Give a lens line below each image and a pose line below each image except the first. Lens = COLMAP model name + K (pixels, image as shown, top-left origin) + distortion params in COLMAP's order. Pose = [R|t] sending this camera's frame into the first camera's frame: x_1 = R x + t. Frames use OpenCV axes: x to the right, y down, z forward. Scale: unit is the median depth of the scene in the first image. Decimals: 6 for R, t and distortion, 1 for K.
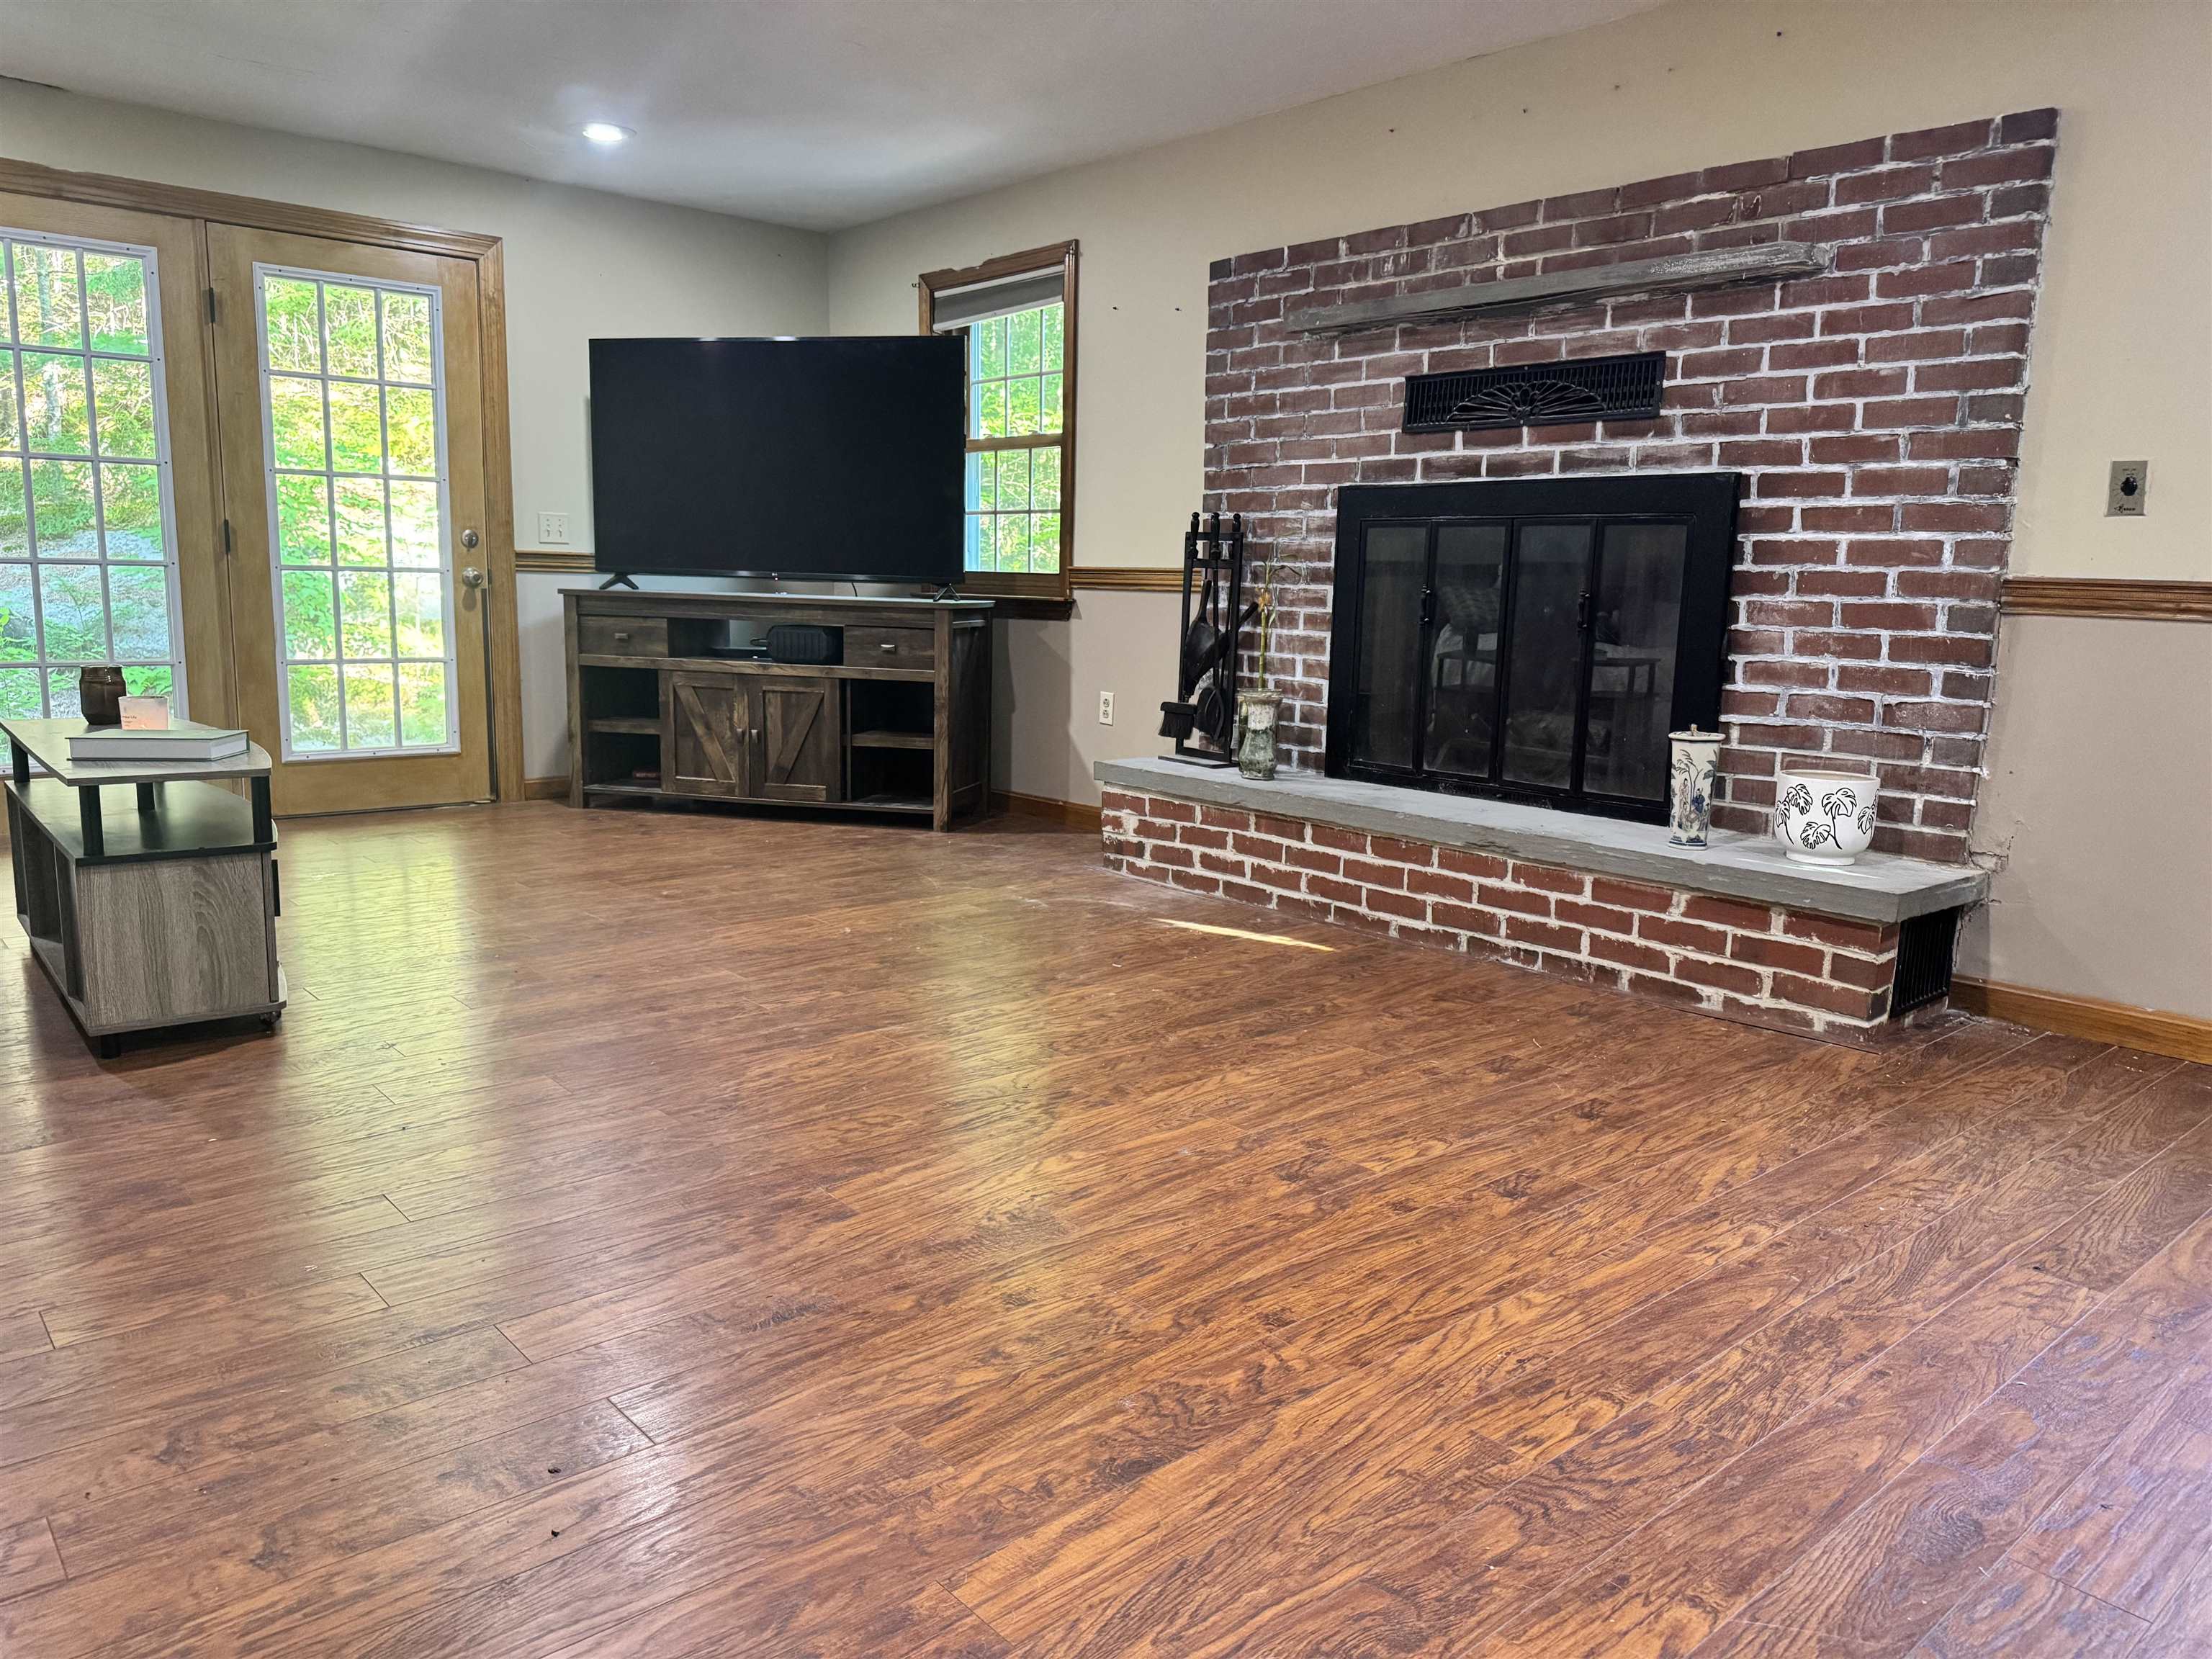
lens RADIAL K [[1533.4, 0, 1100.5], [0, 1533.4, 821.7], [0, 0, 1]] dist [0.021849, -0.026915]
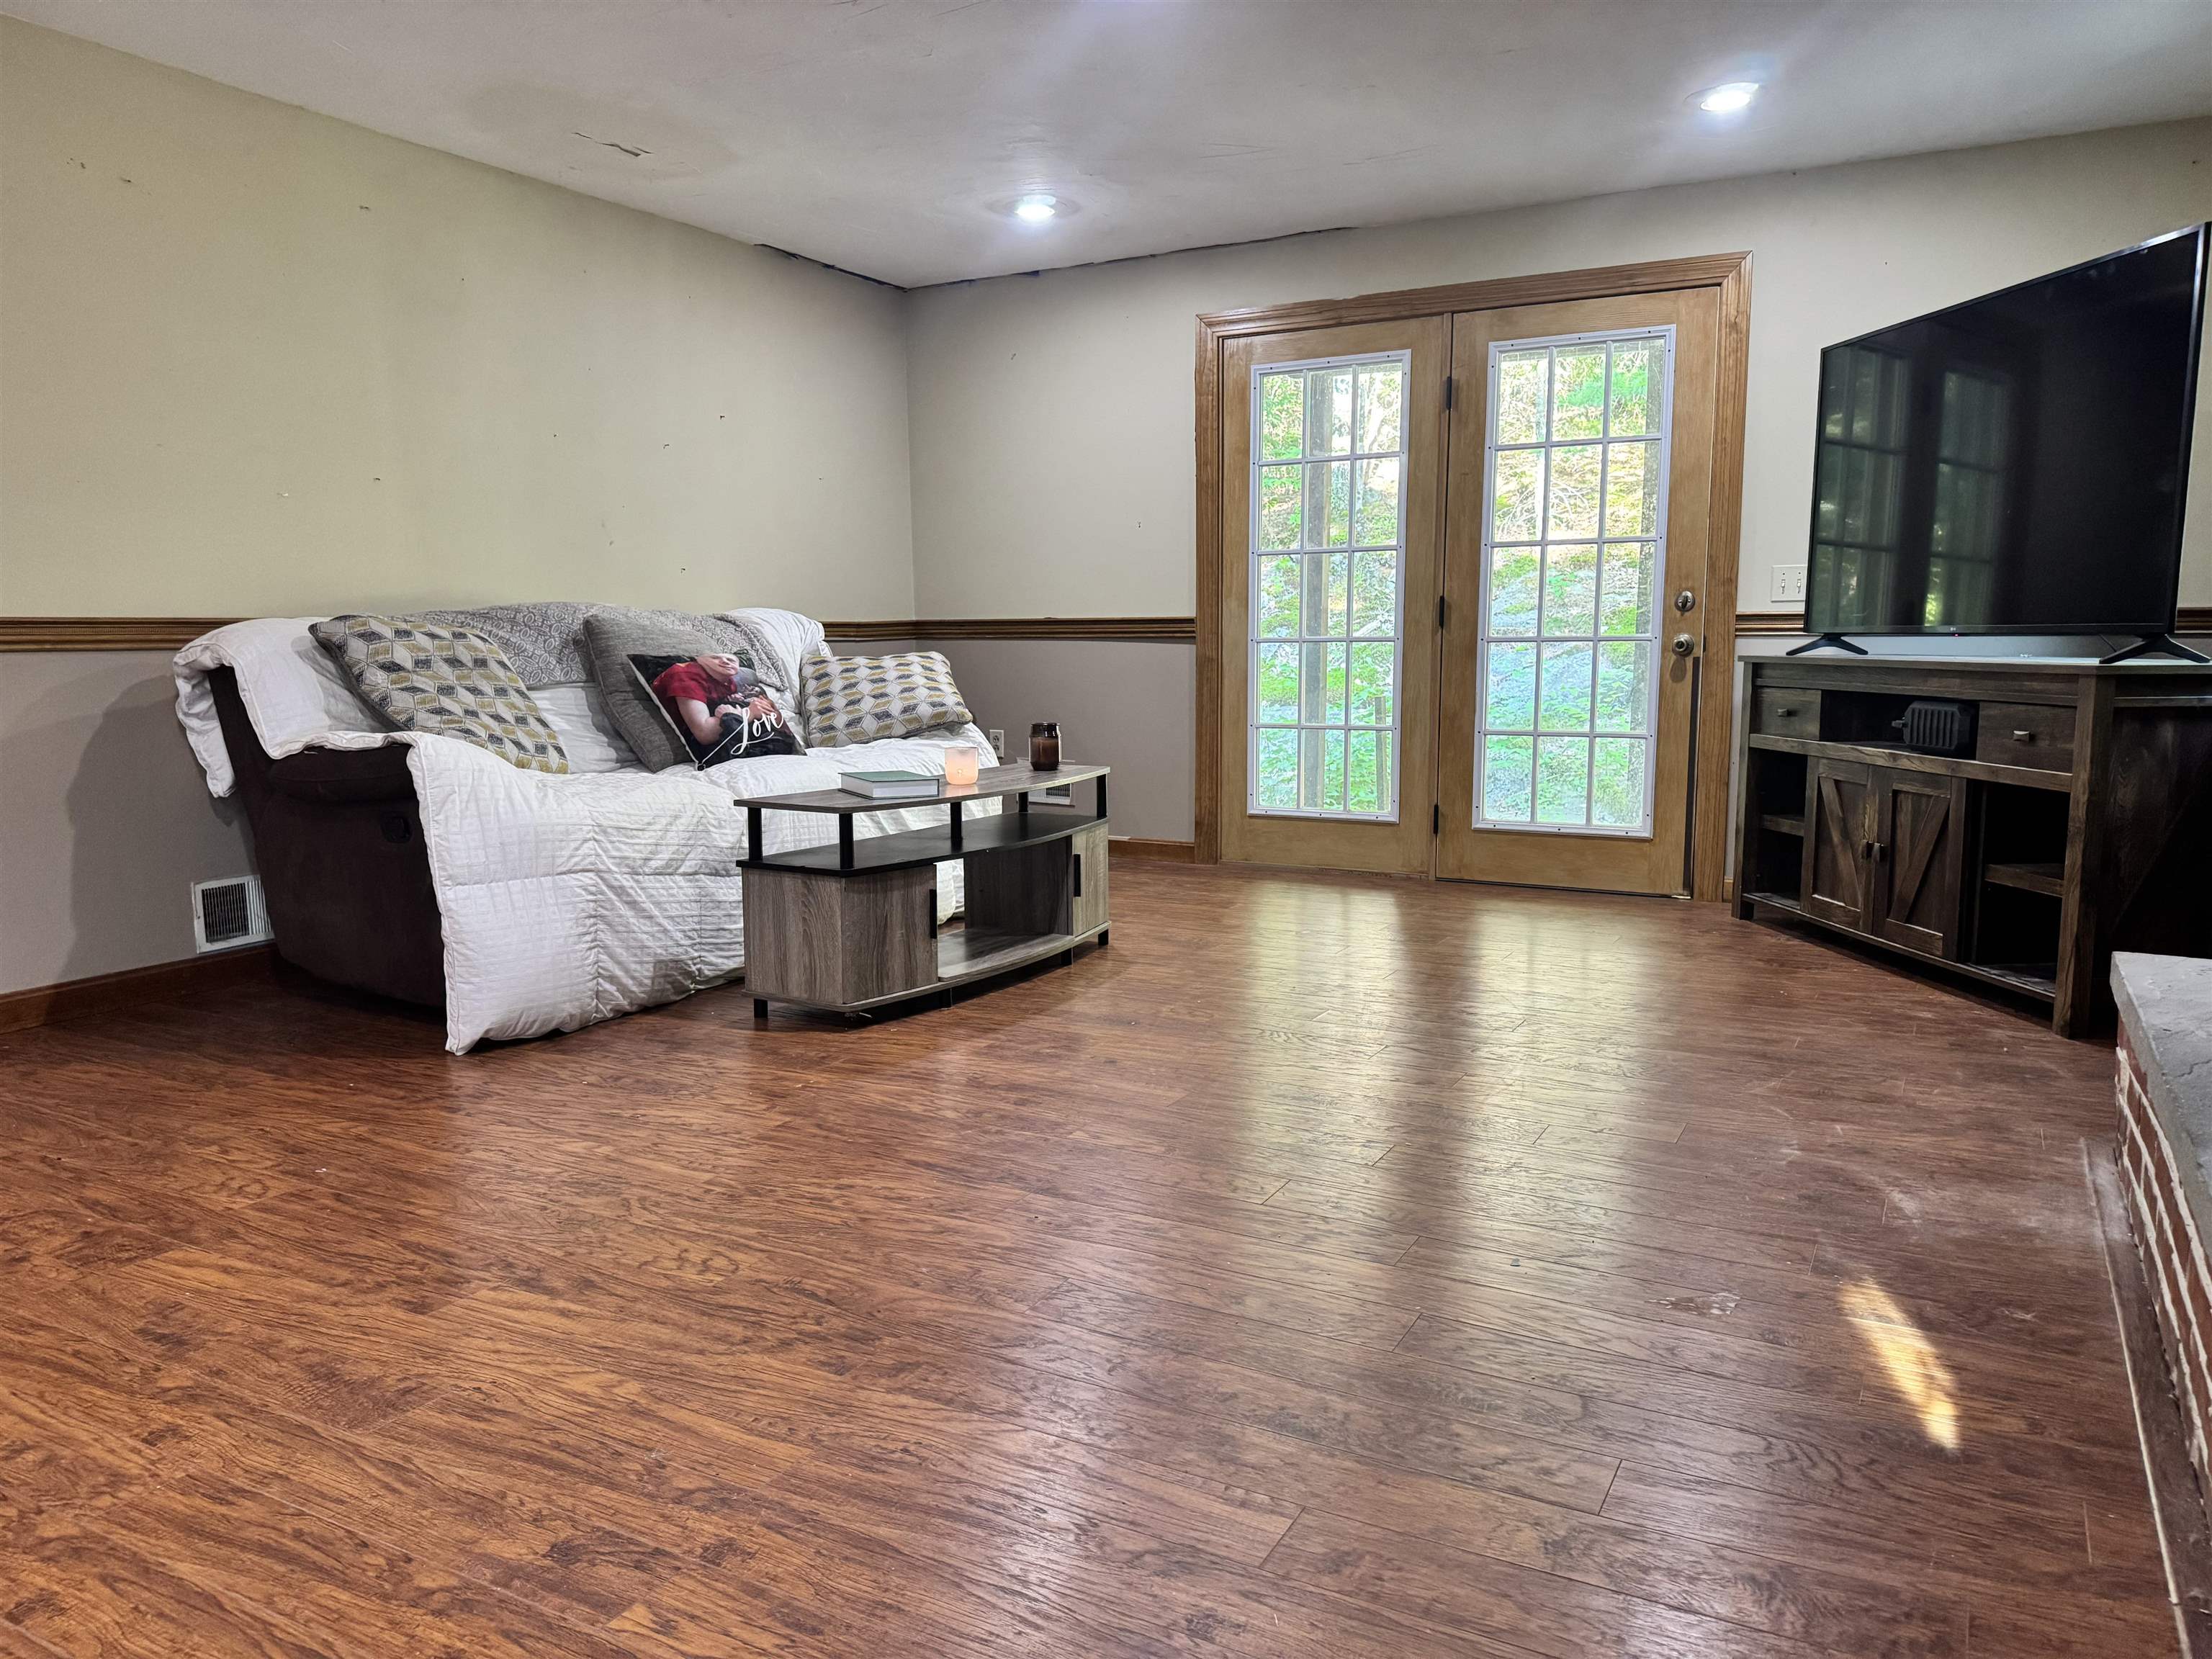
lens RADIAL K [[1533.4, 0, 1108.3], [0, 1533.4, 825.6], [0, 0, 1]] dist [0.021849, -0.026915]
pose [[0.343716, 0.084939, -0.935224, 0.712704], [-0.130741, 0.990530, 0.041912, -0.111179], [0.929928, 0.107866, 0.351567, 0.884372]]
